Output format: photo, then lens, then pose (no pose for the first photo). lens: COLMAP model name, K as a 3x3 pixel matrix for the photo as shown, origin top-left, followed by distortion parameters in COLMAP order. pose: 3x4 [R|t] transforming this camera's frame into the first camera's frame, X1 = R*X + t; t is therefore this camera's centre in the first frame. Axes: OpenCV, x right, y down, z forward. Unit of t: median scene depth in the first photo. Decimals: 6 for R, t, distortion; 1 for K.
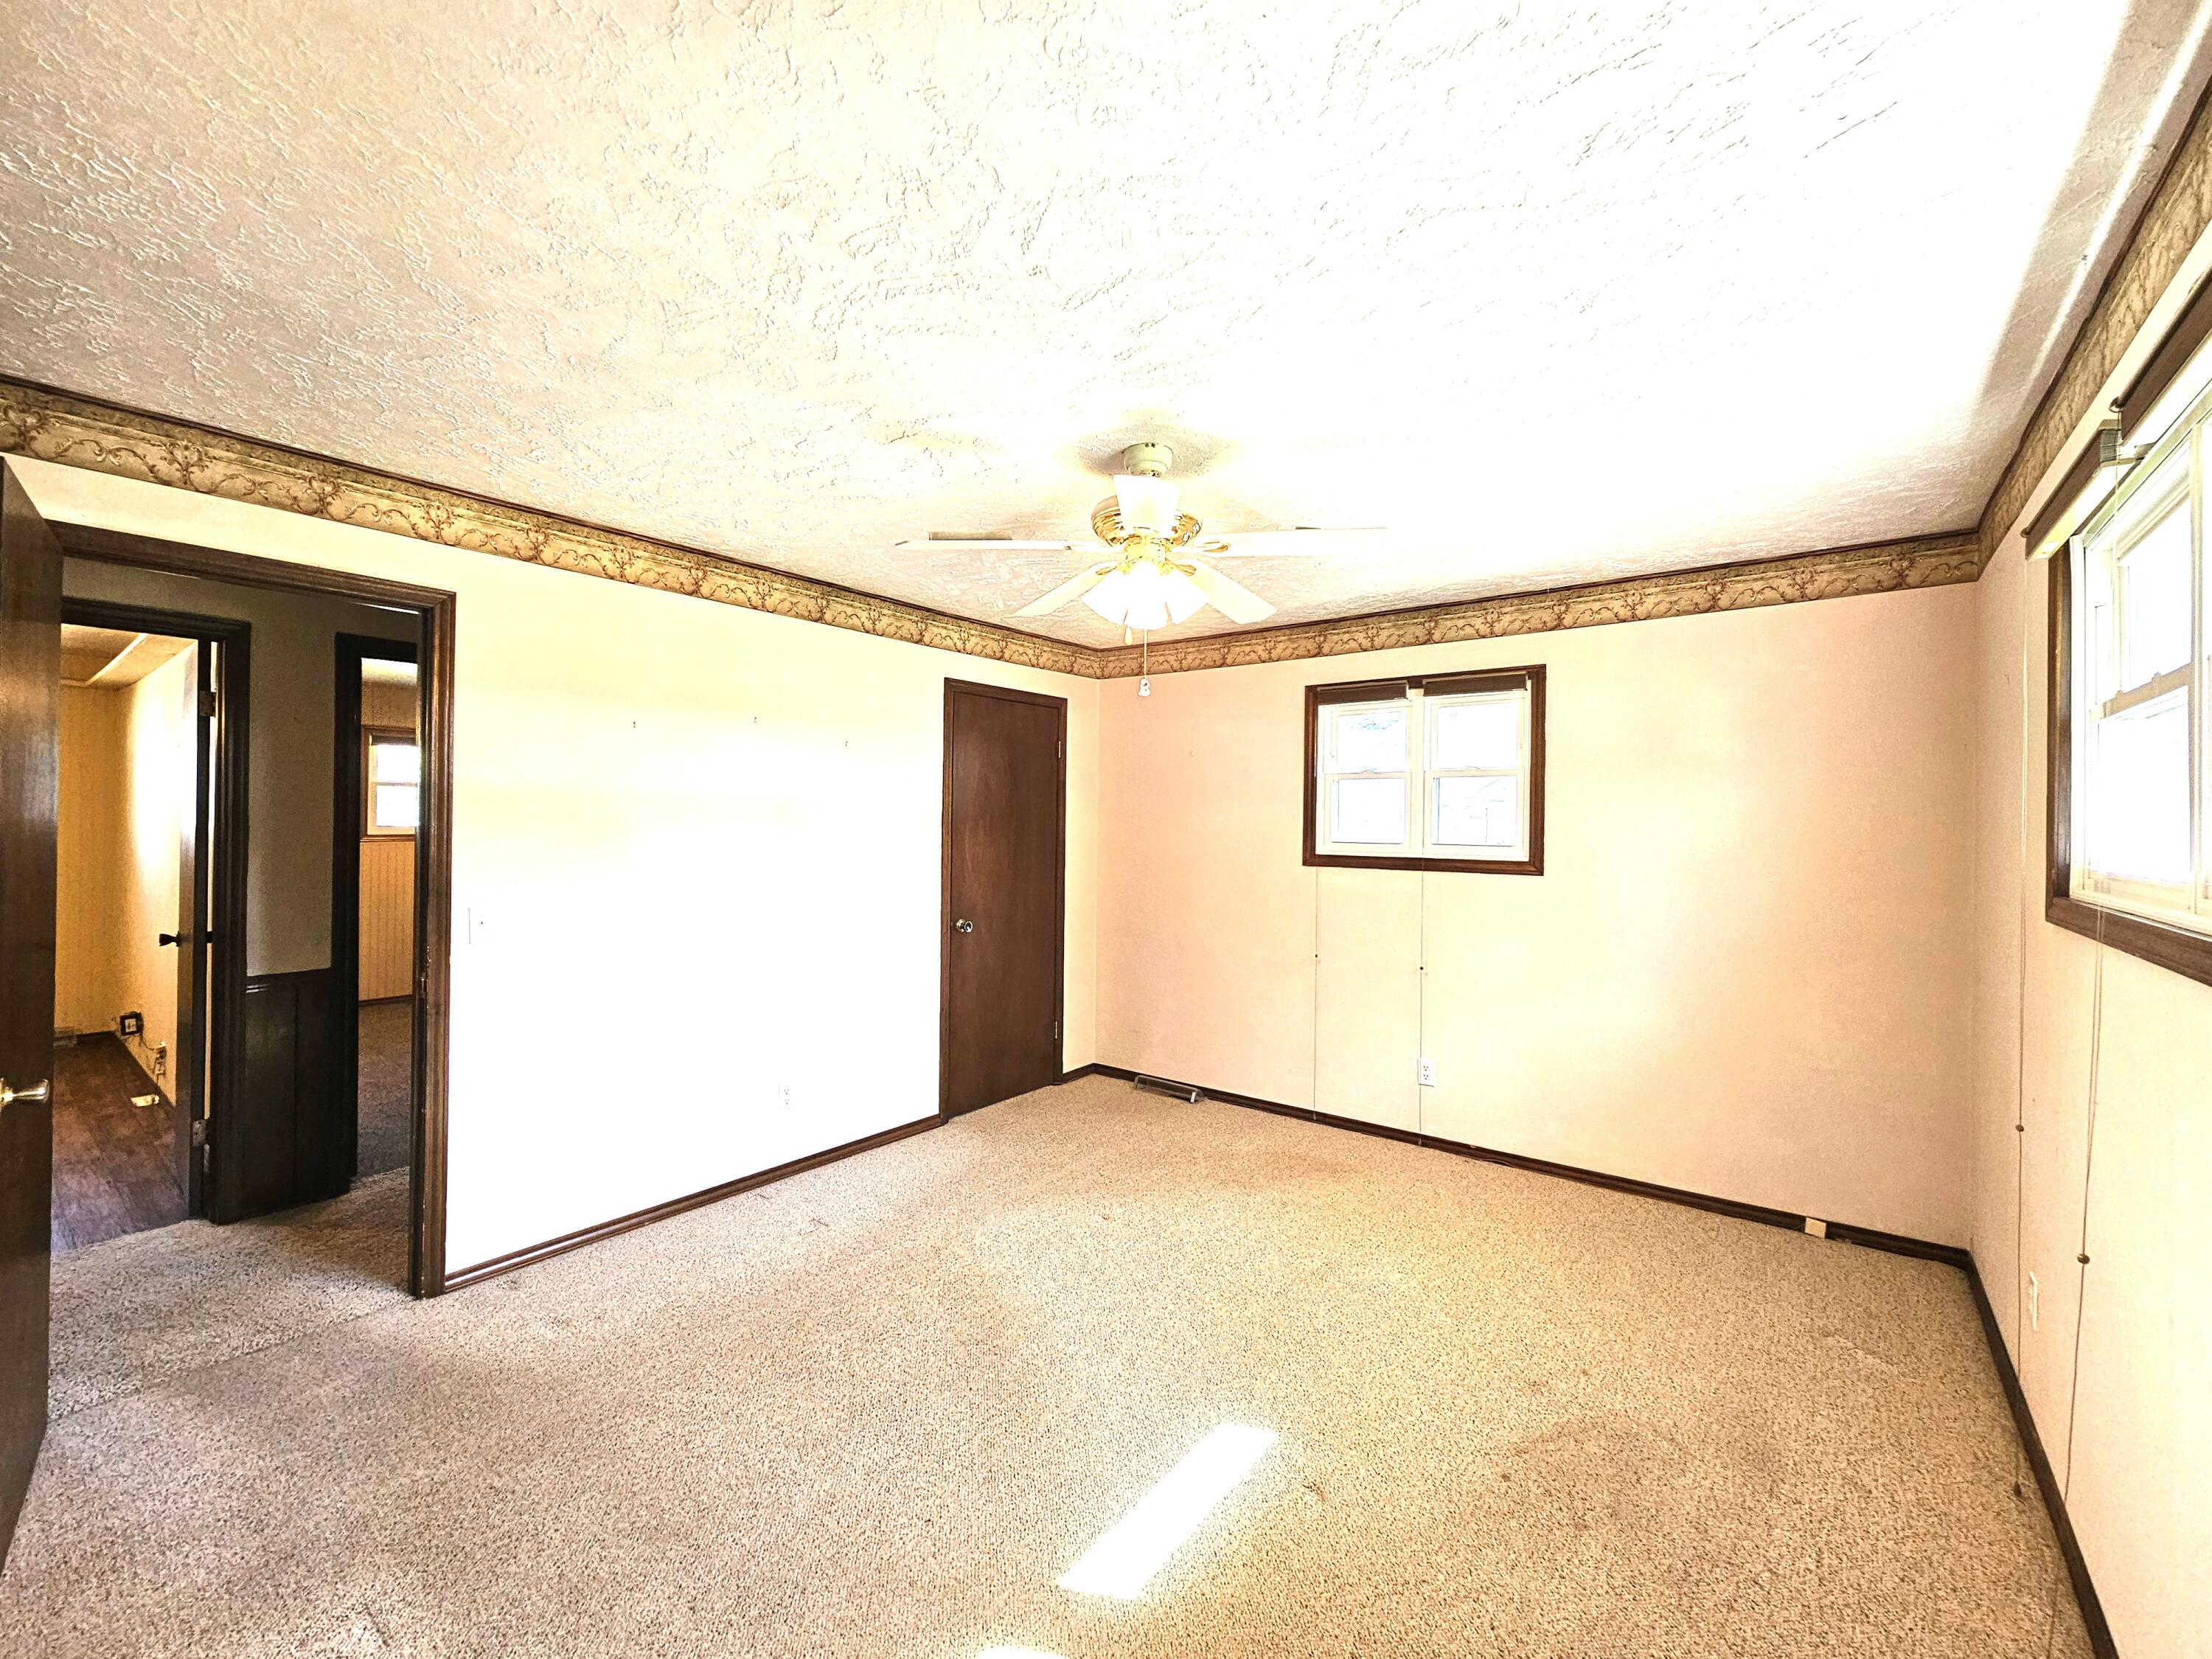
lens RADIAL K [[906.1, 0, 1110.5], [0, 906.1, 820.7], [0, 0, 1]] dist [-0.000704, 0.000135]
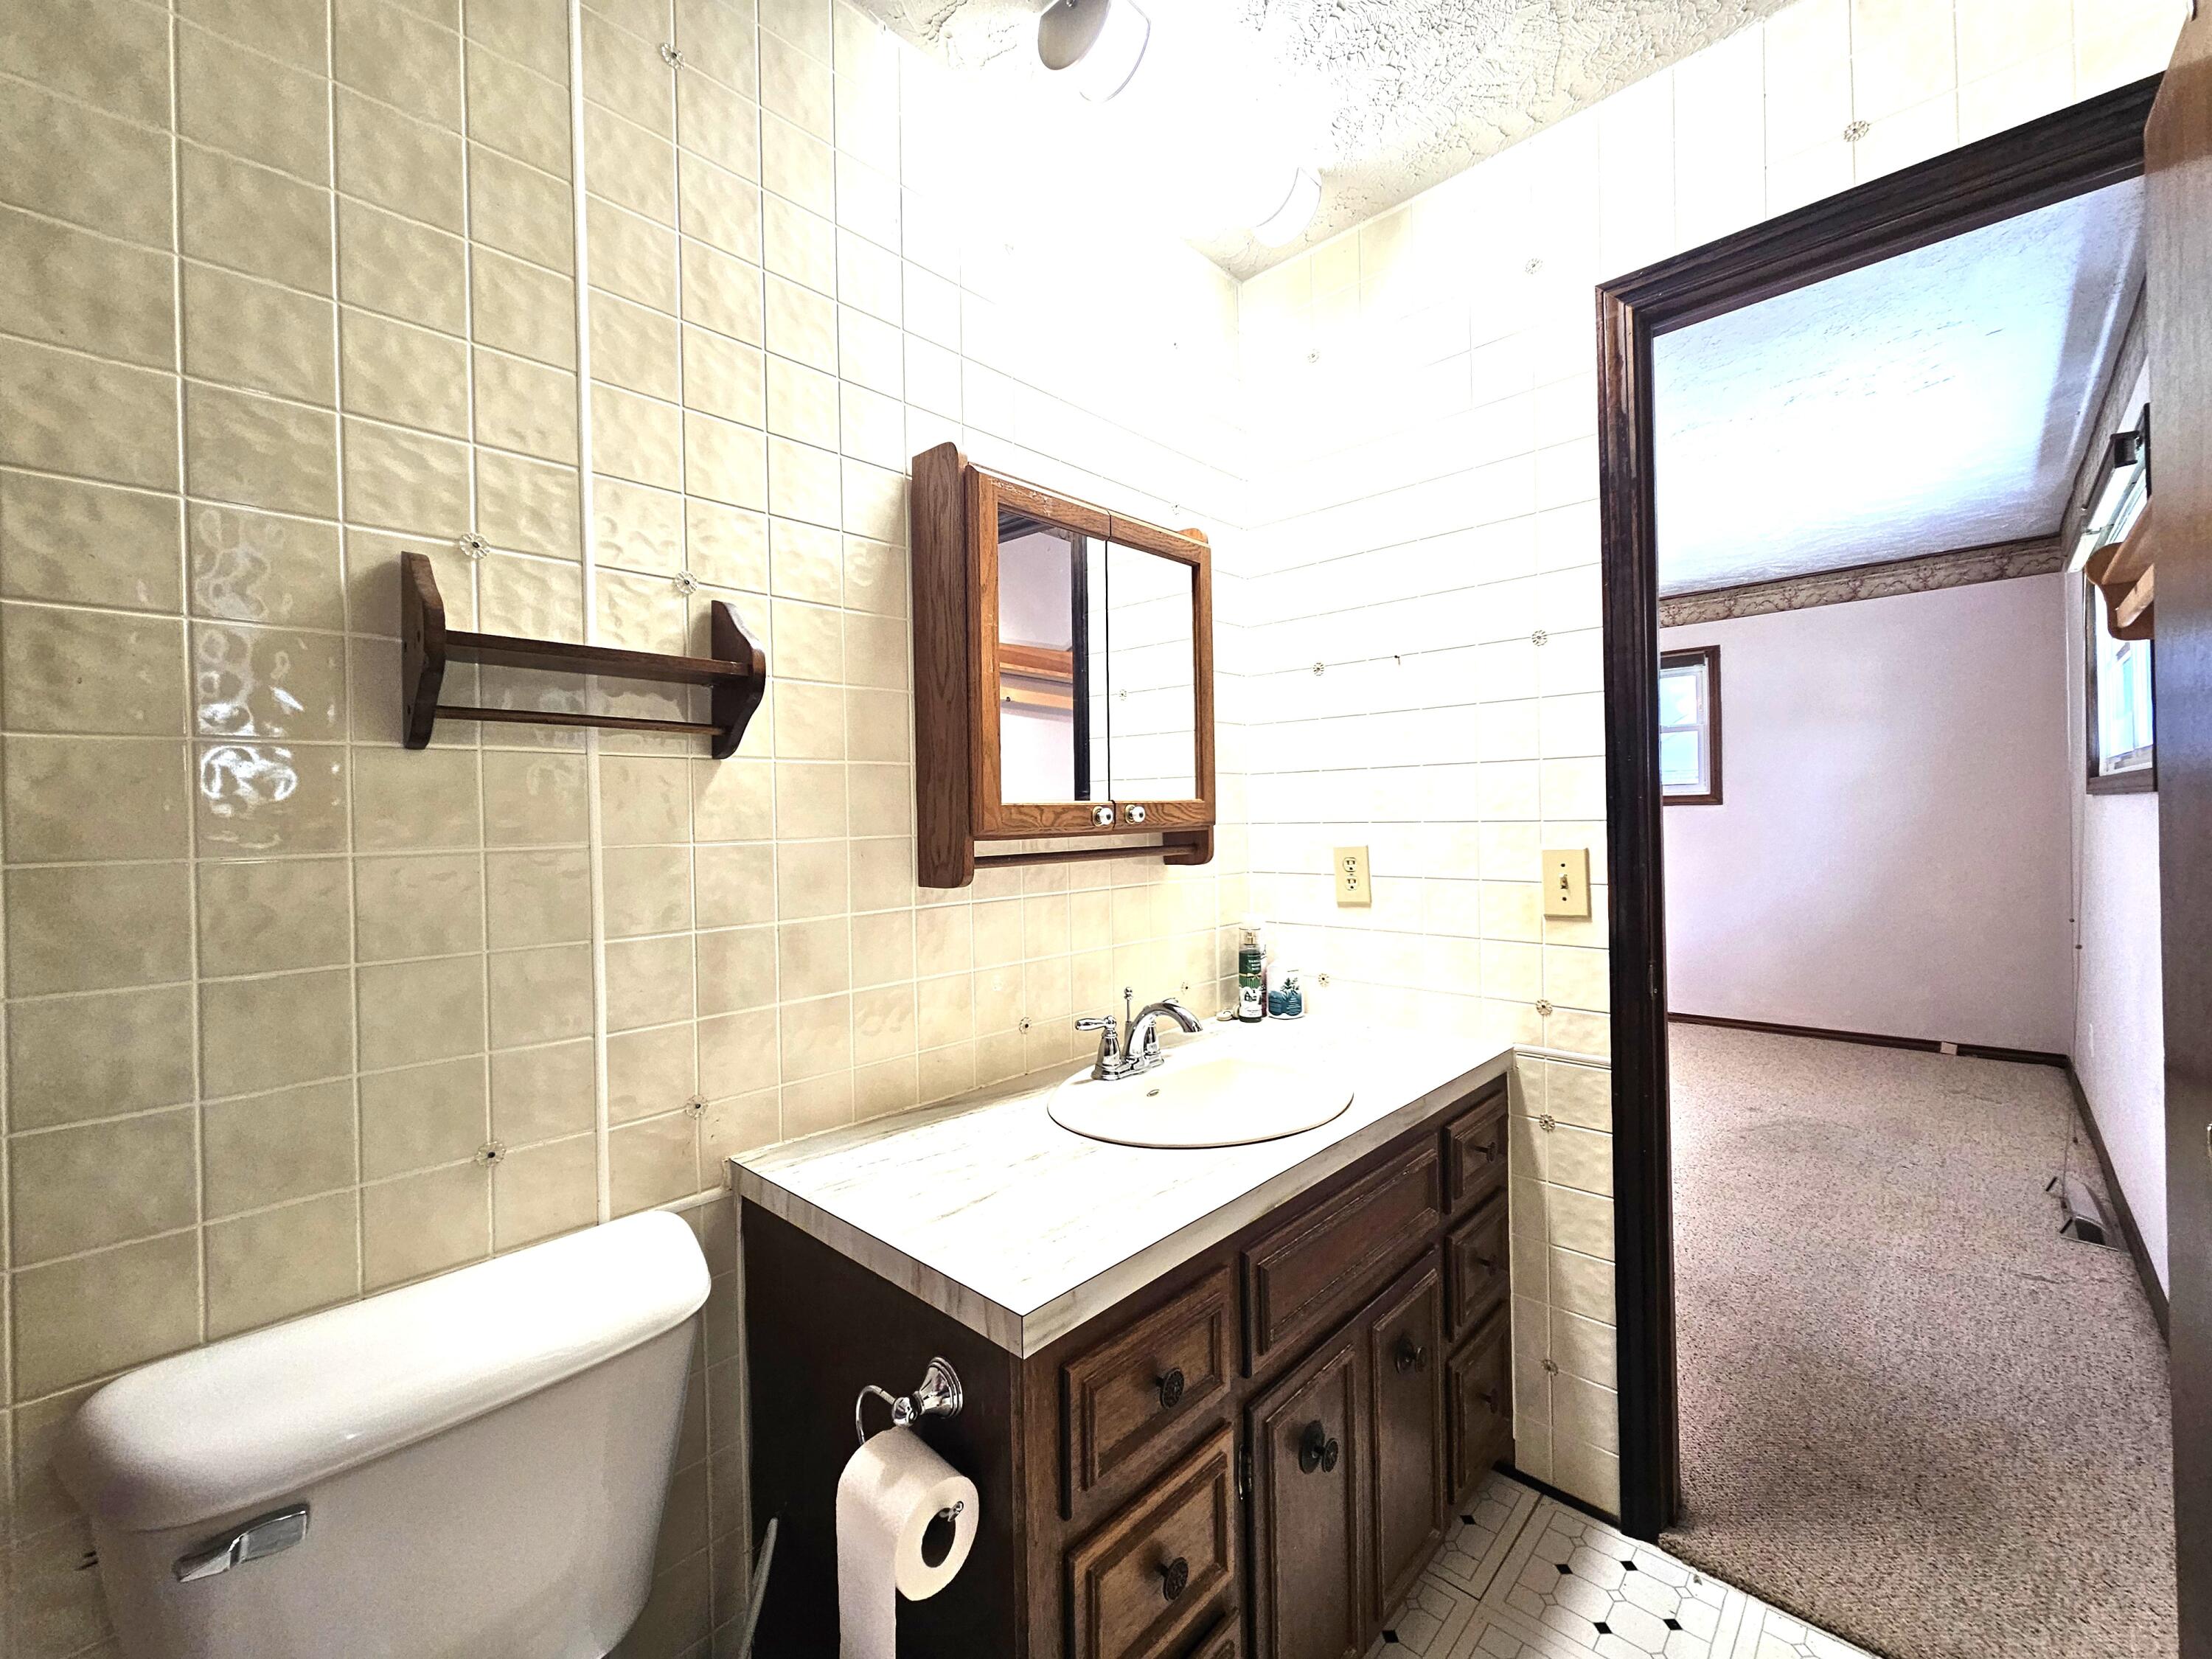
lens RADIAL K [[906.1, 0, 1110.5], [0, 906.1, 820.7], [0, 0, 1]] dist [-0.000704, 0.000135]
pose [[0.994988, -0.030746, -0.095153, -0.341811], [0.031181, 0.999509, 0.003098, 0.061869], [0.095011, -0.006049, 0.995458, -0.481850]]
